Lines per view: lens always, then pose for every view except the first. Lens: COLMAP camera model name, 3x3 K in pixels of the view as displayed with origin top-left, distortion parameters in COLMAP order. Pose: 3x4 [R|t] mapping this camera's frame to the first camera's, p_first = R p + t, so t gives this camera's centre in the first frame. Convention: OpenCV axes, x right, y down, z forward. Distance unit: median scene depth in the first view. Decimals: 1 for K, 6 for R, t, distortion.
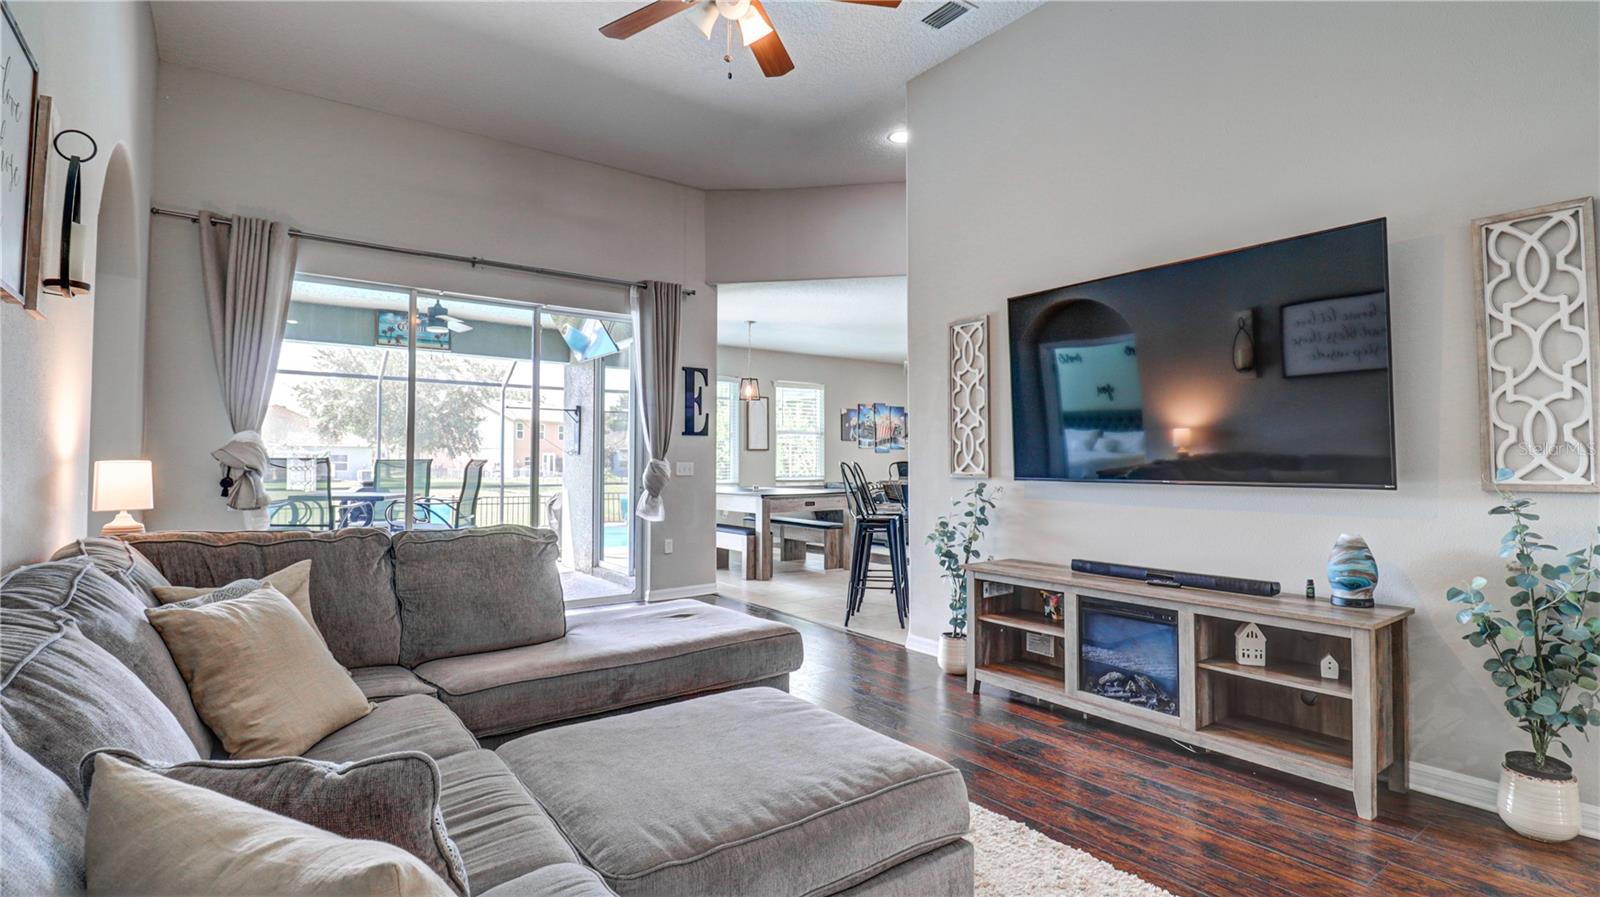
lens RADIAL K [[755.8, 0, 826.1], [0, 755.8, 439.0], [0, 0, 1]] dist [0.002328, -0.015357]
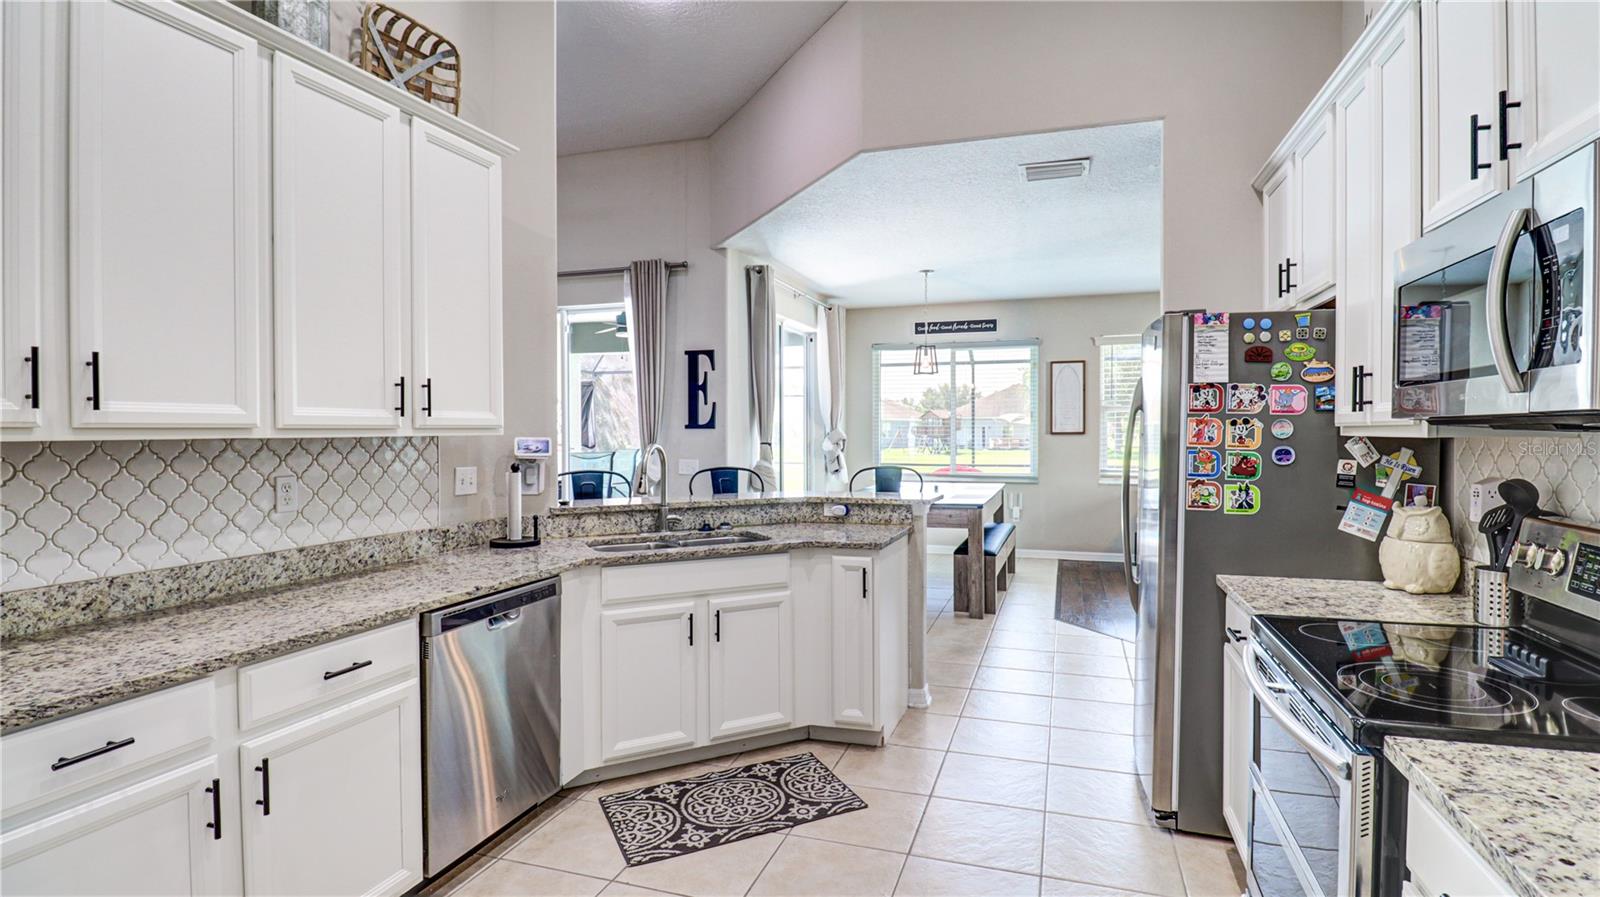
lens RADIAL K [[755.8, 0, 826.1], [0, 755.8, 439.0], [0, 0, 1]] dist [0.002328, -0.015357]
pose [[0.575969, 0.005938, -0.817450, 0.646225], [0.031014, 0.999095, 0.029110, -0.014212], [0.816883, -0.042118, 0.575264, 0.649917]]
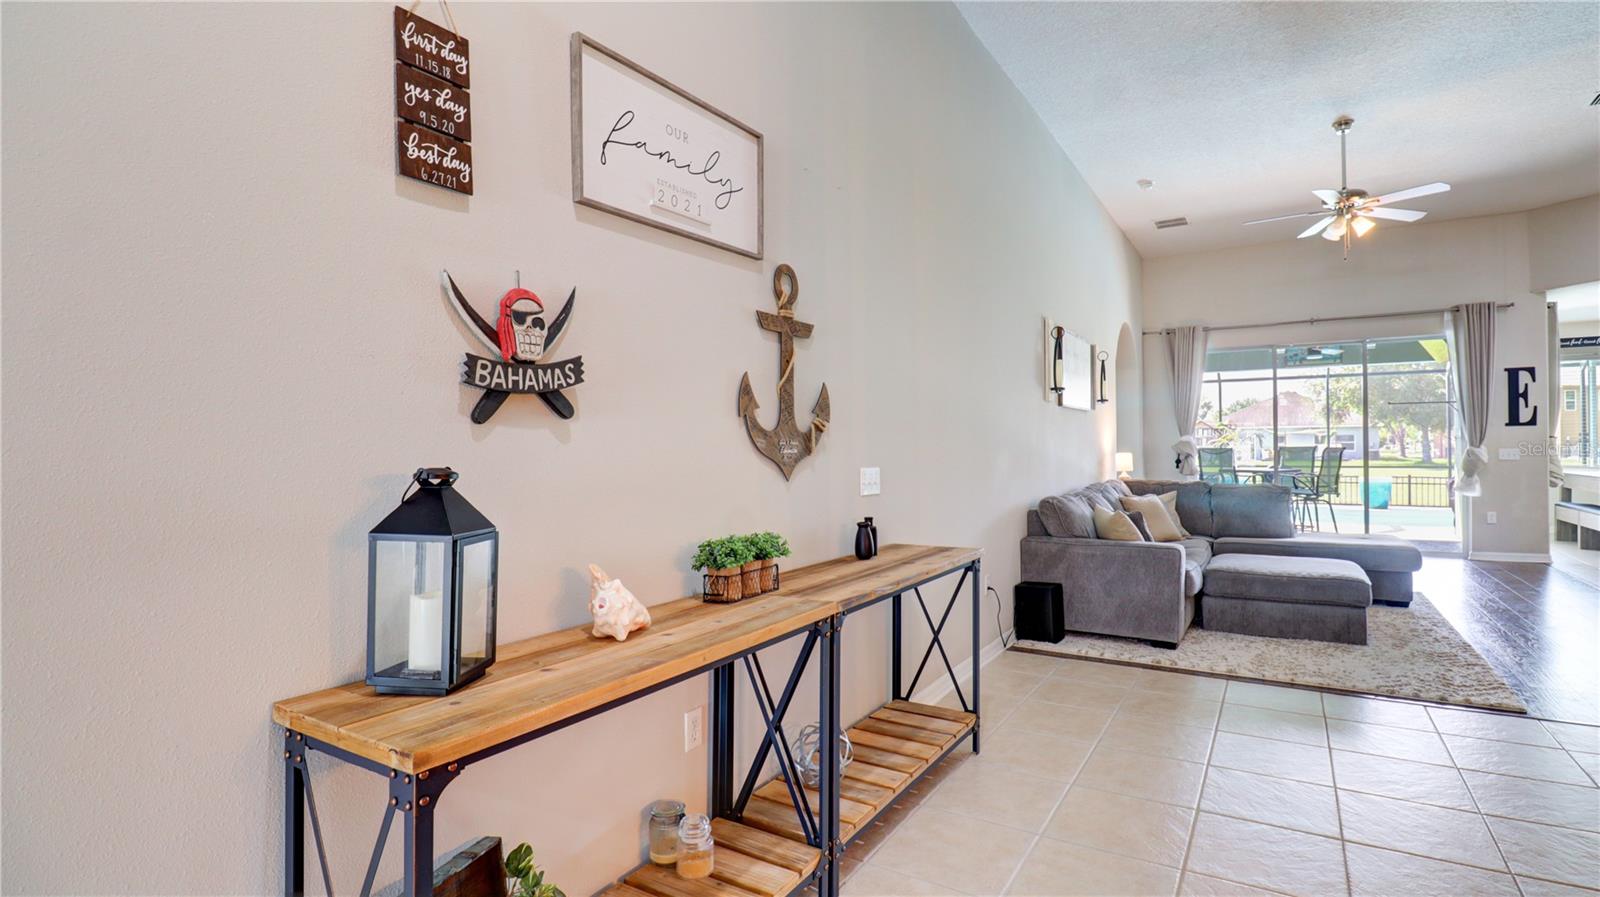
lens RADIAL K [[754.8, 0, 819.5], [0, 754.8, 447.2], [0, 0, 1]] dist [0.002986, -0.013884]
pose [[0.362078, -0.005171, -0.932133, 0.540307], [0.042342, 0.999044, 0.010905, -0.031227], [0.931186, -0.043417, 0.361951, -0.456359]]
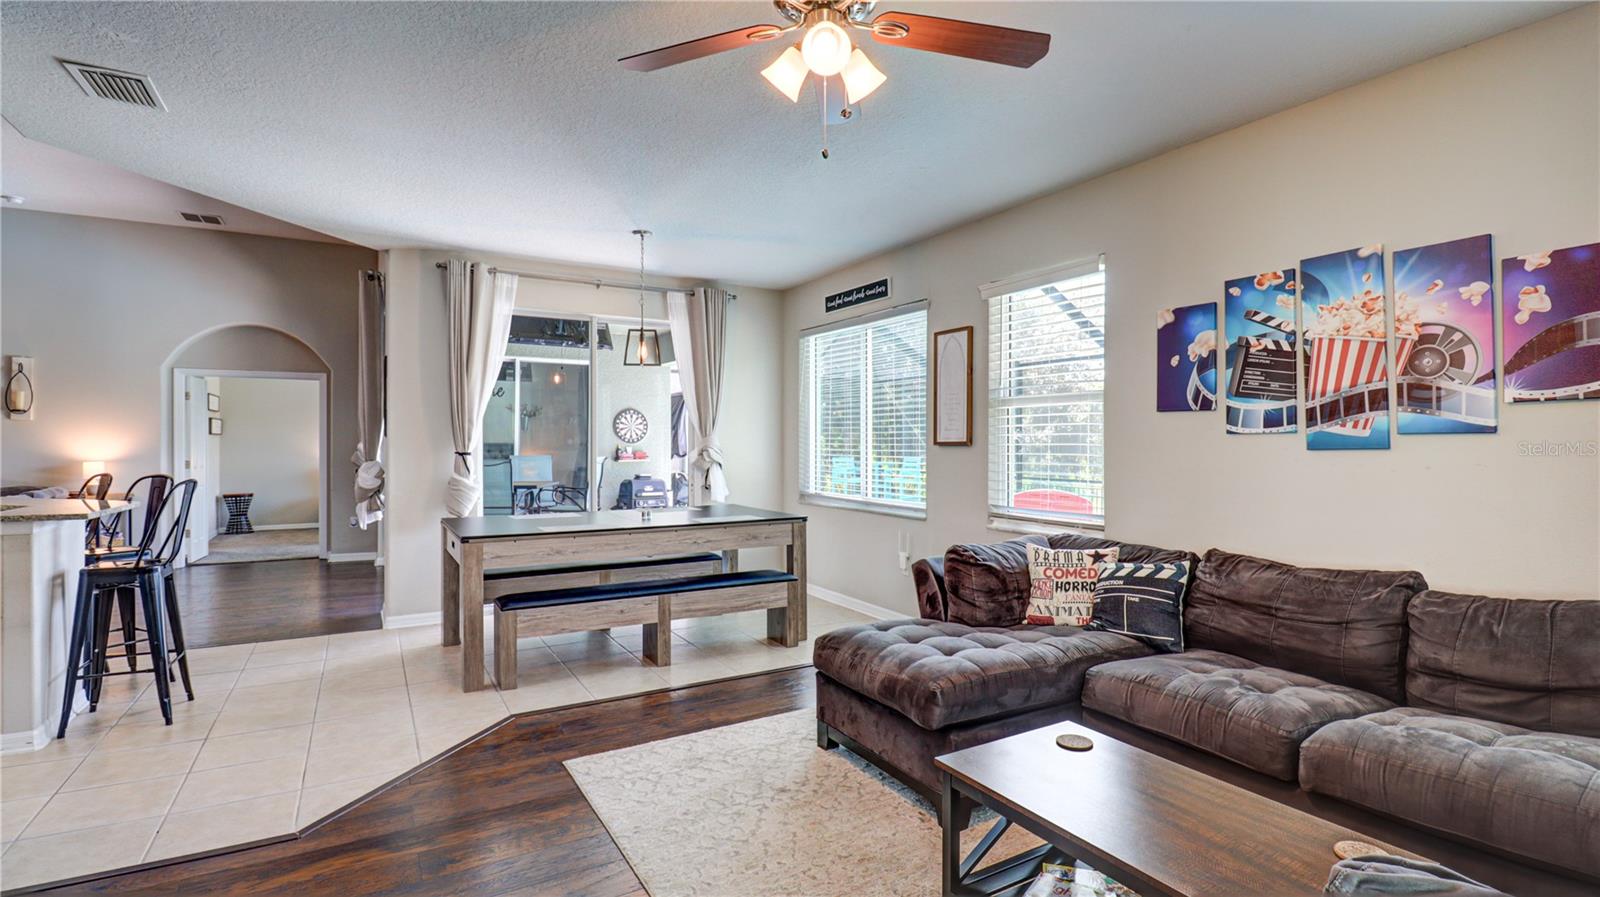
lens RADIAL K [[755.8, 0, 826.1], [0, 755.8, 439.0], [0, 0, 1]] dist [0.002328, -0.015357]
pose [[-0.095933, -0.004801, -0.995376, 0.649384], [0.031871, 0.999461, -0.007892, 0.021357], [0.994877, -0.032480, -0.095728, 1.635599]]
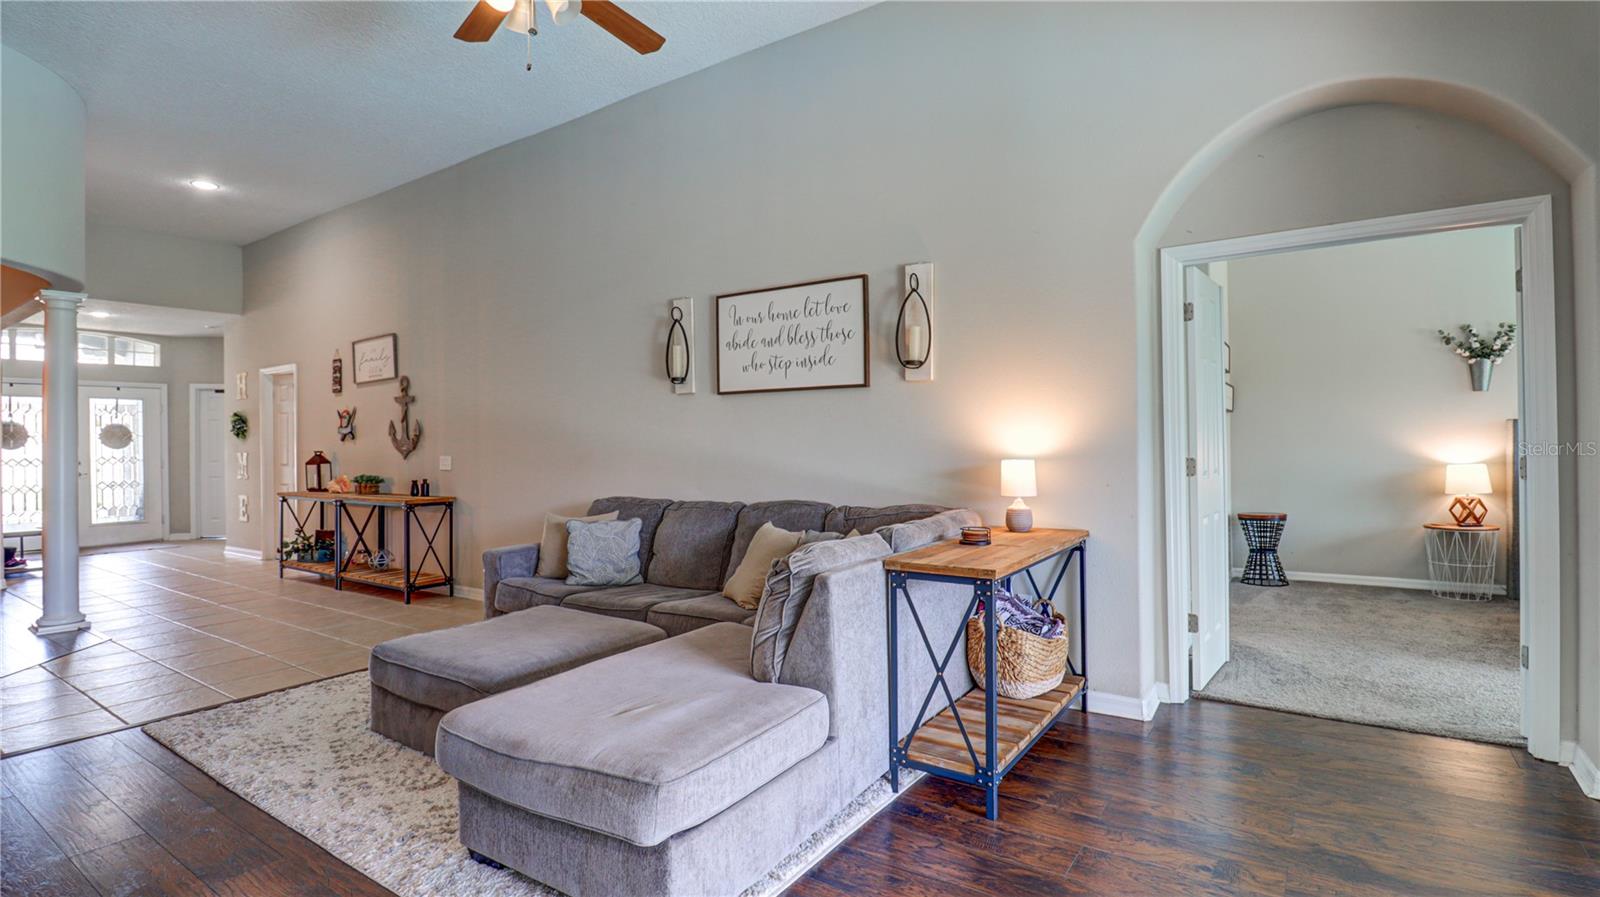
lens RADIAL K [[754.2, 0, 848.1], [0, 754.2, 444.7], [0, 0, 1]] dist [0.003614, -0.013420]
pose [[-0.938871, 0.011787, -0.344067, -0.070069], [0.022706, 0.999358, -0.027725, 0.013033], [0.343519, -0.033842, -0.938536, 0.887319]]
